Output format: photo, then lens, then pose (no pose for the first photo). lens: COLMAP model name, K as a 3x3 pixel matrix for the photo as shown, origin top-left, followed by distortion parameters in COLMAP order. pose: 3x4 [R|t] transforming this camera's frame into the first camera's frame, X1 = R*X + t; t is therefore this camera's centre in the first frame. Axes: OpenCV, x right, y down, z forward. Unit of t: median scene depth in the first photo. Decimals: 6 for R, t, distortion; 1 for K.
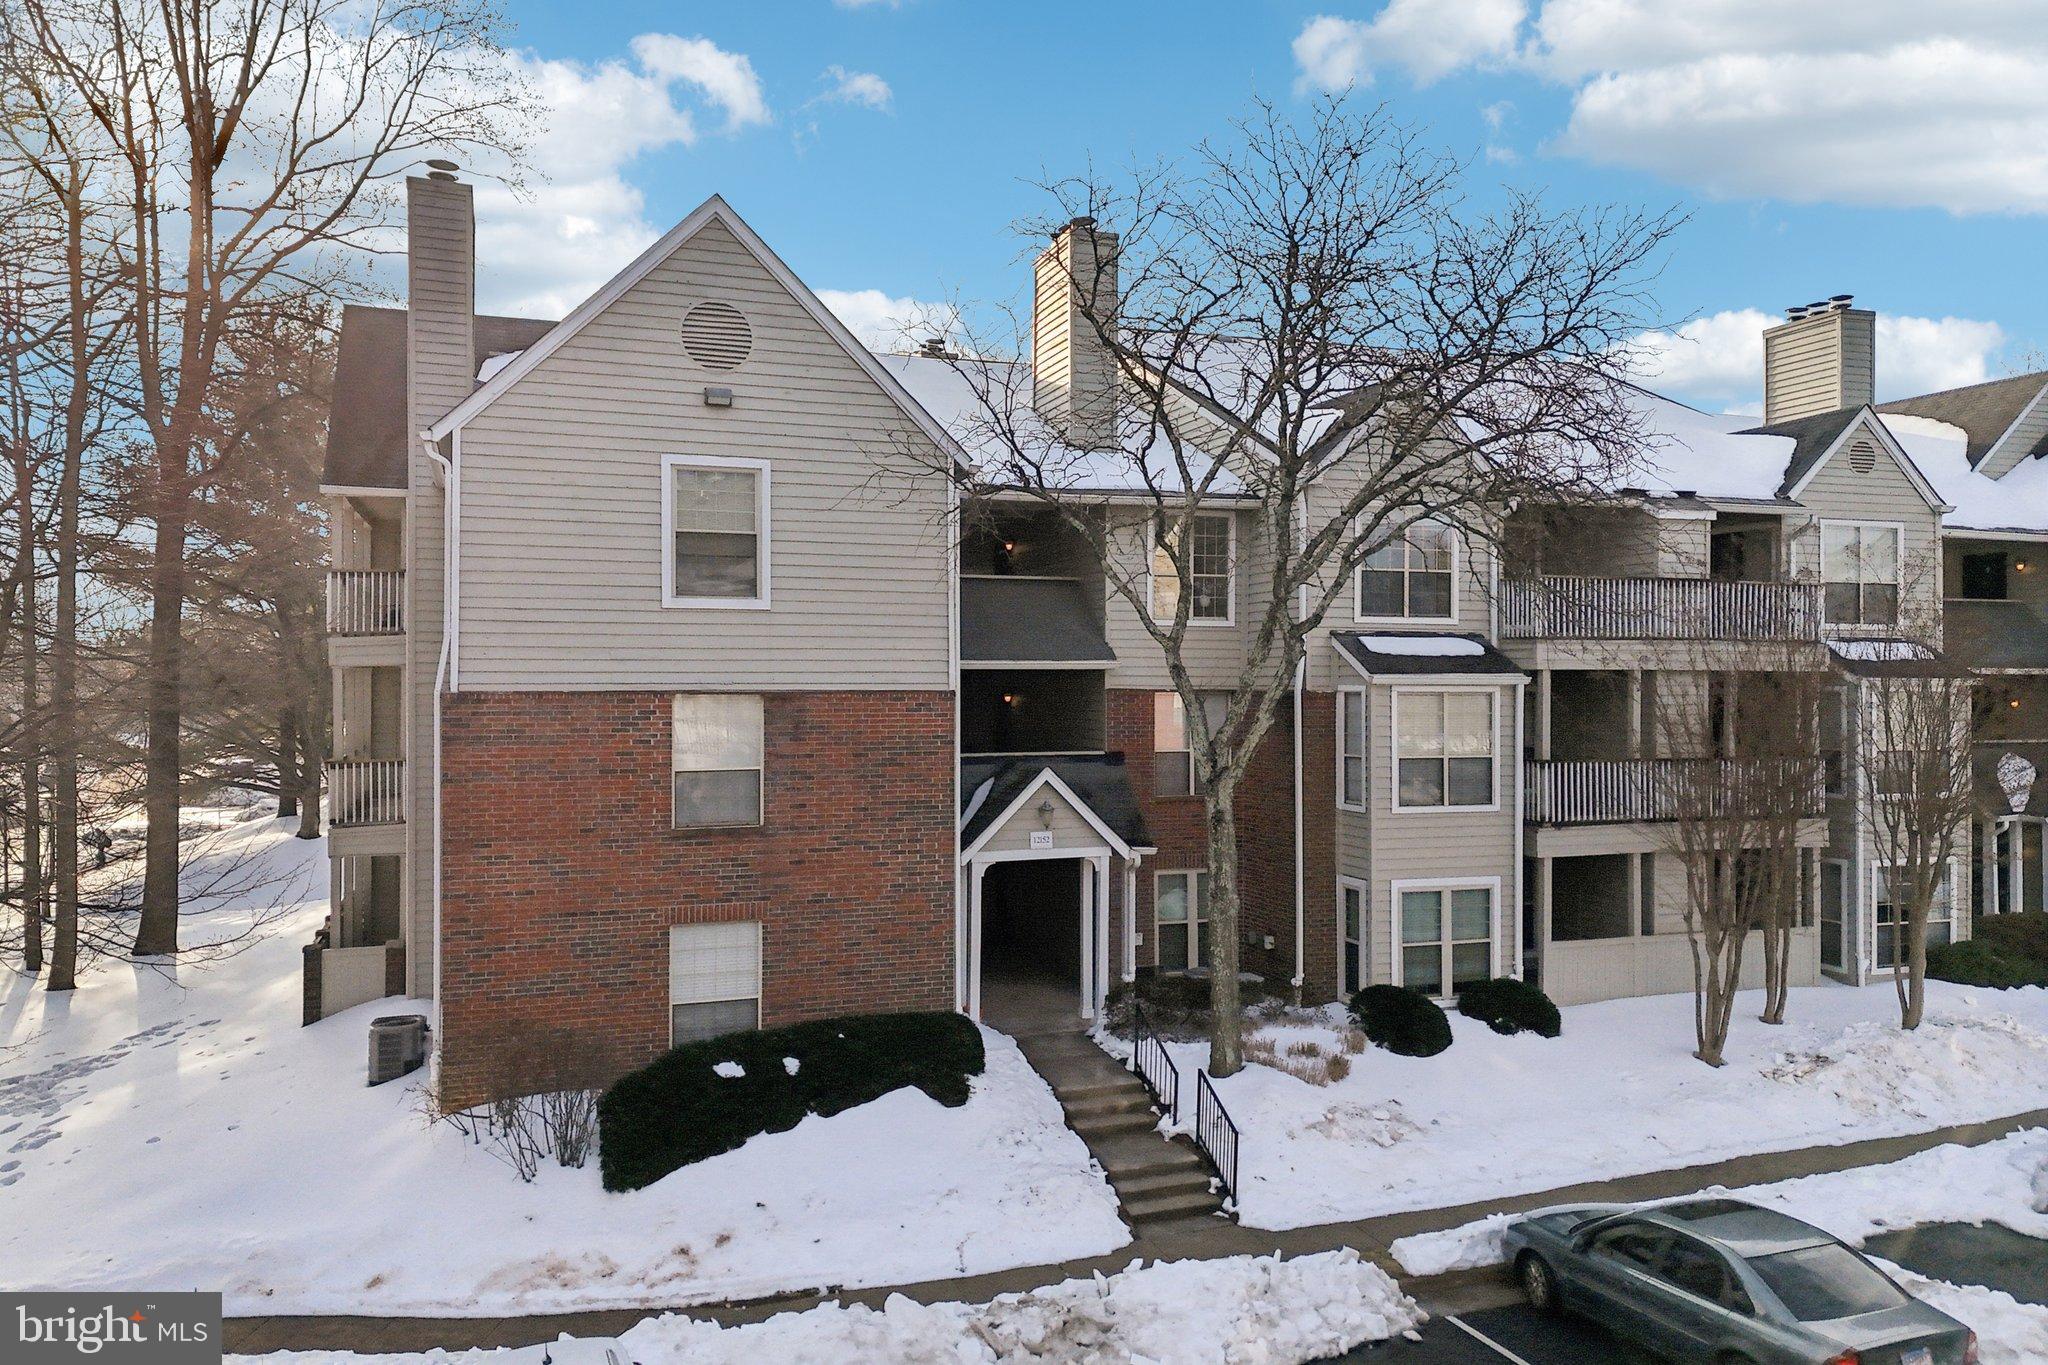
lens RADIAL K [[1504.1, 0, 1021.9], [0, 1504.1, 687.3], [0, 0, 1]] dist [0.062376, -0.054567]
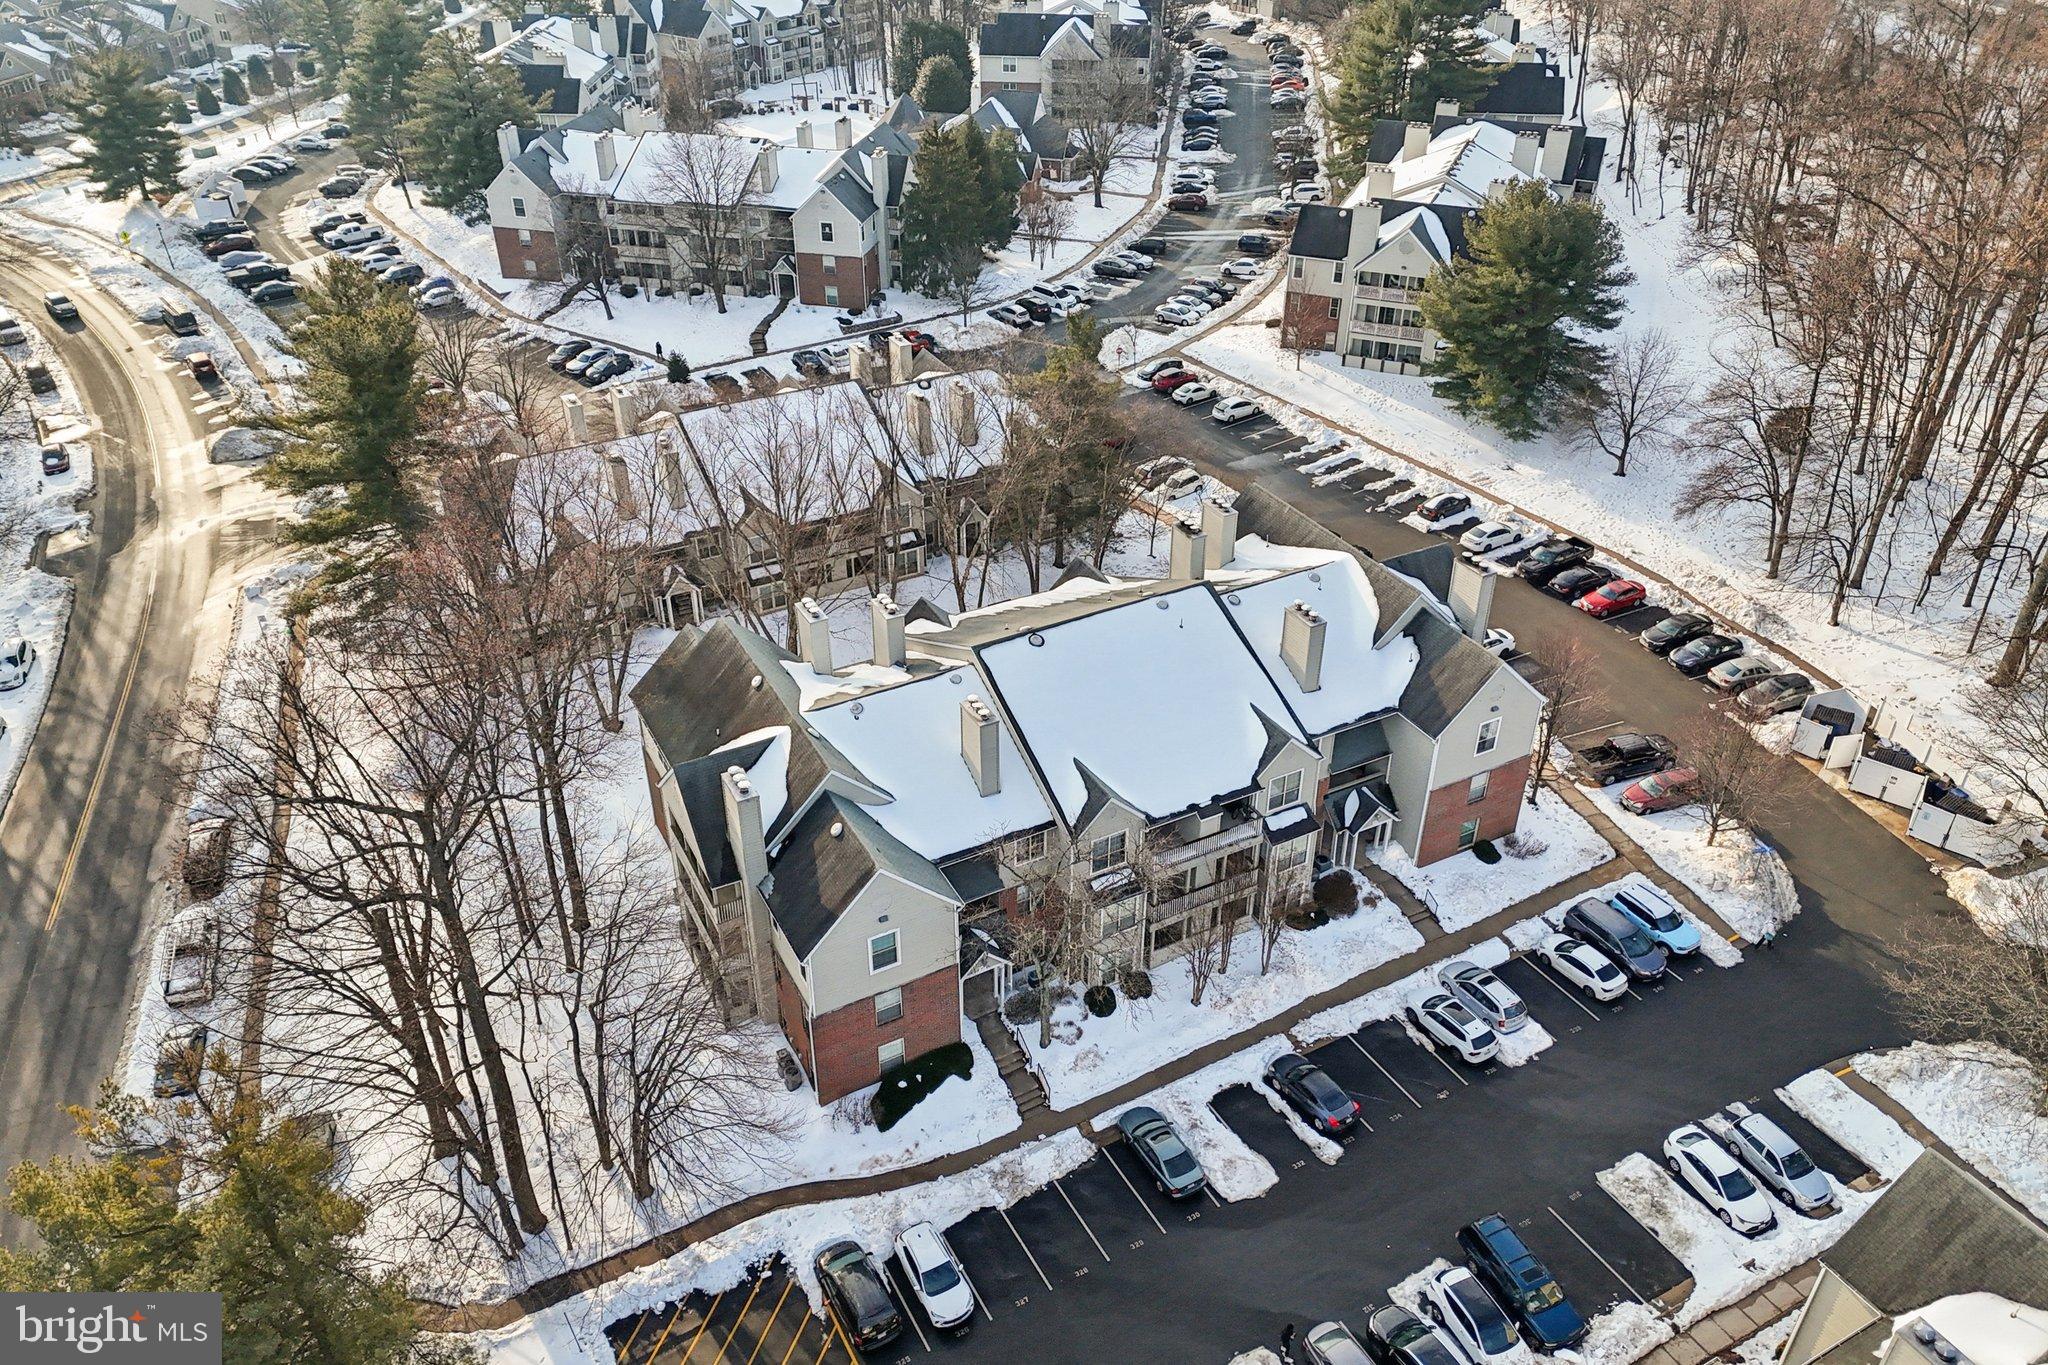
lens RADIAL K [[1504.1, 0, 1026.8], [0, 1504.1, 672.5], [0, 0, 1]] dist [0.062376, -0.054567]
pose [[0.987917, -0.083773, 0.130393, -0.242431], [-0.000897, 0.838224, 0.545325, -2.034593], [-0.154982, -0.538853, 0.828021, -1.162083]]
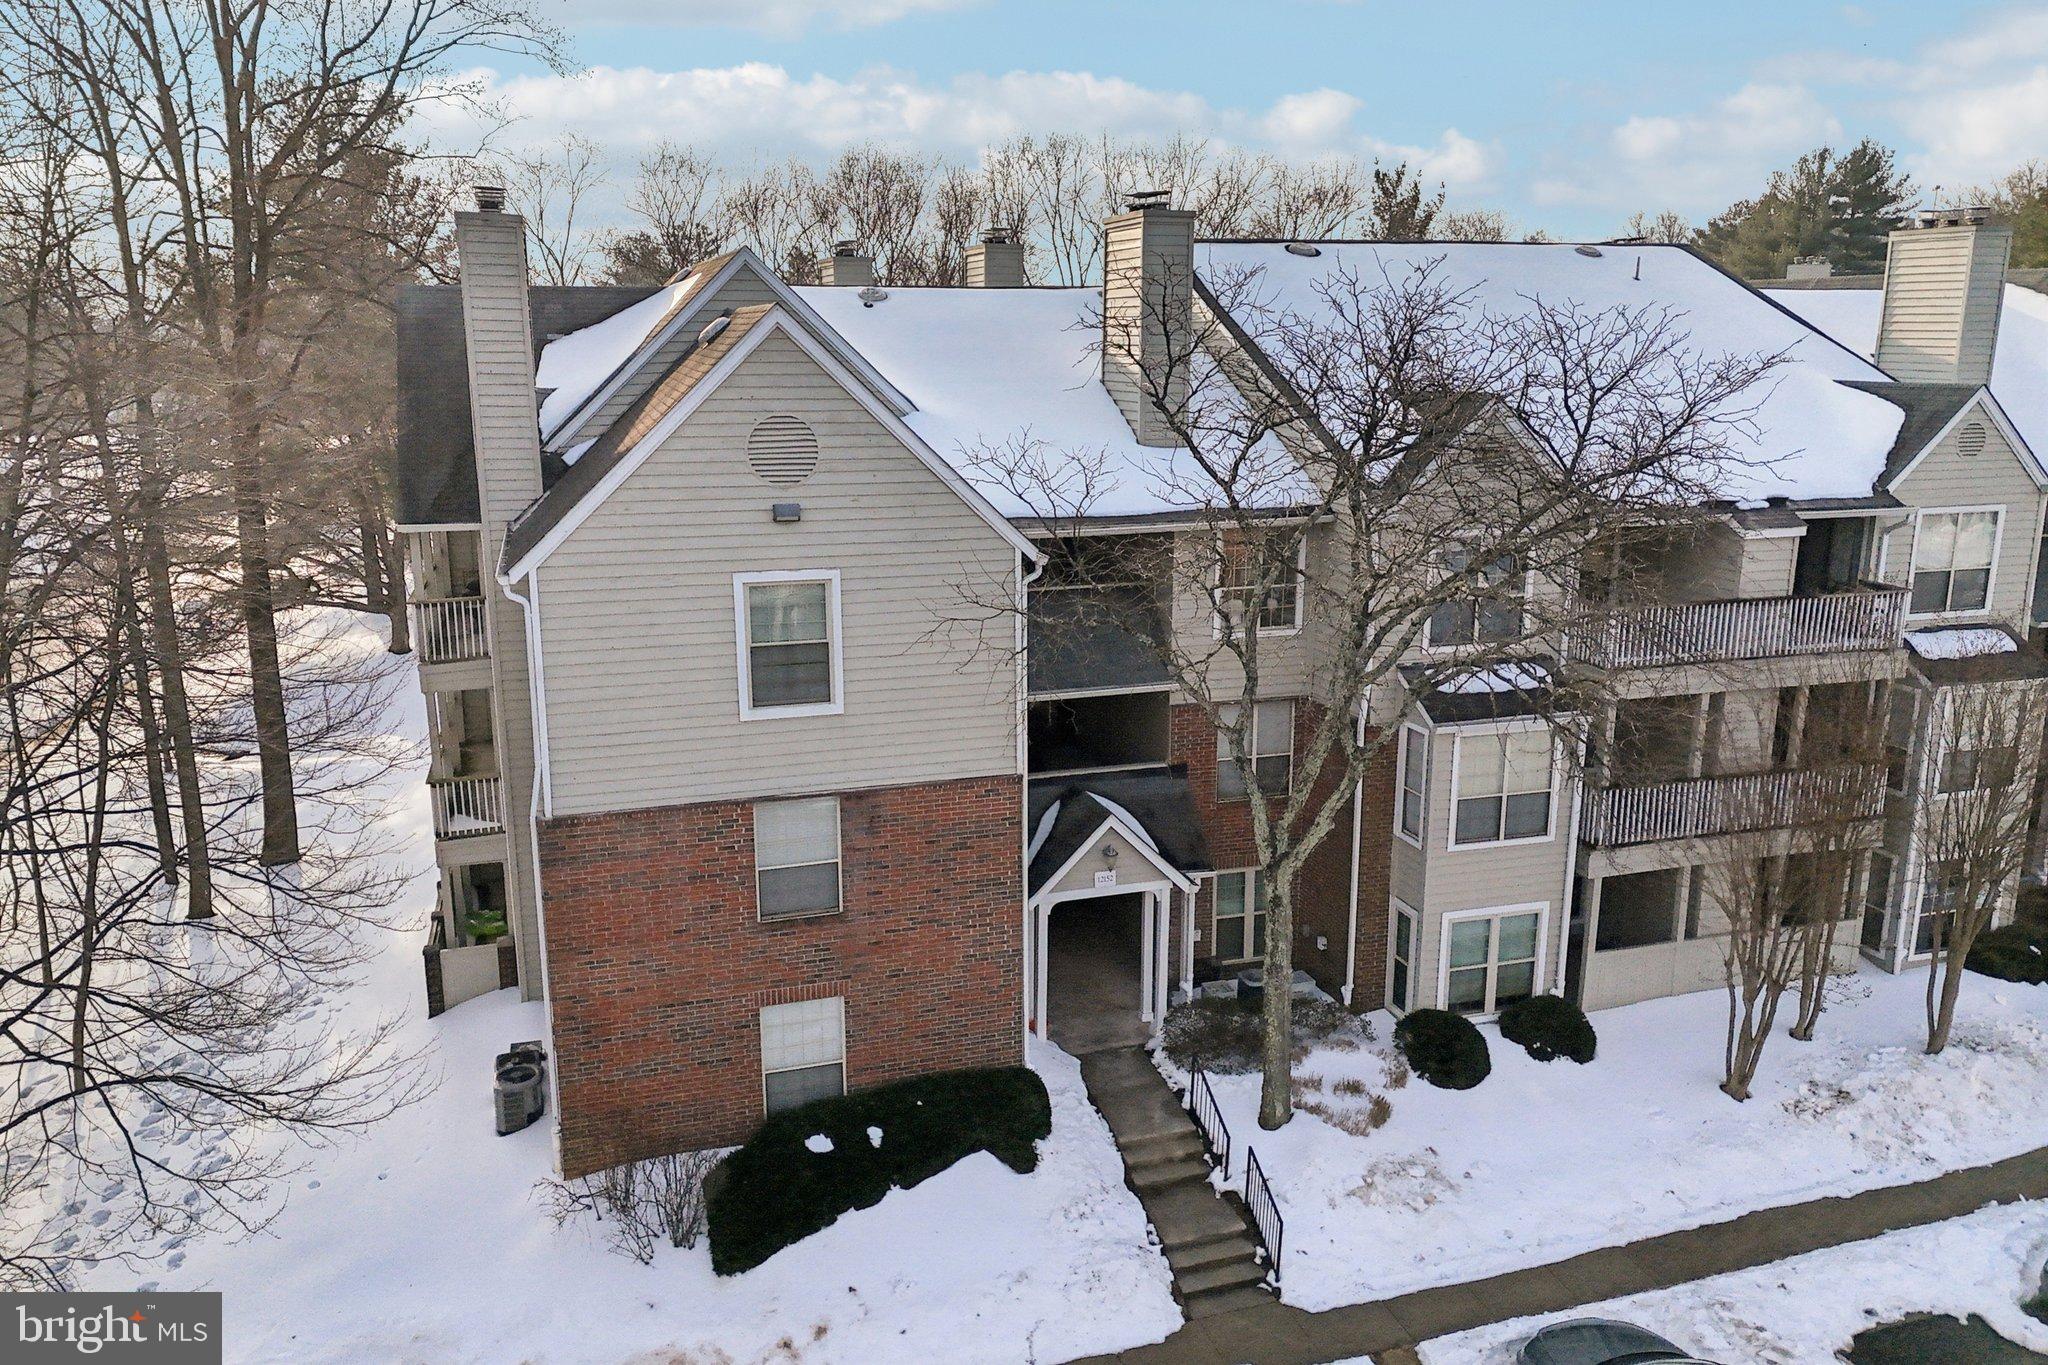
lens RADIAL K [[1504.1, 0, 1020.6], [0, 1504.1, 687.3], [0, 0, 1]] dist [0.062376, -0.054567]
pose [[0.999076, 0.008305, -0.042162, -0.003129], [0.001542, 0.973584, 0.228322, -0.274960], [0.042944, -0.228176, 0.972672, 0.010553]]
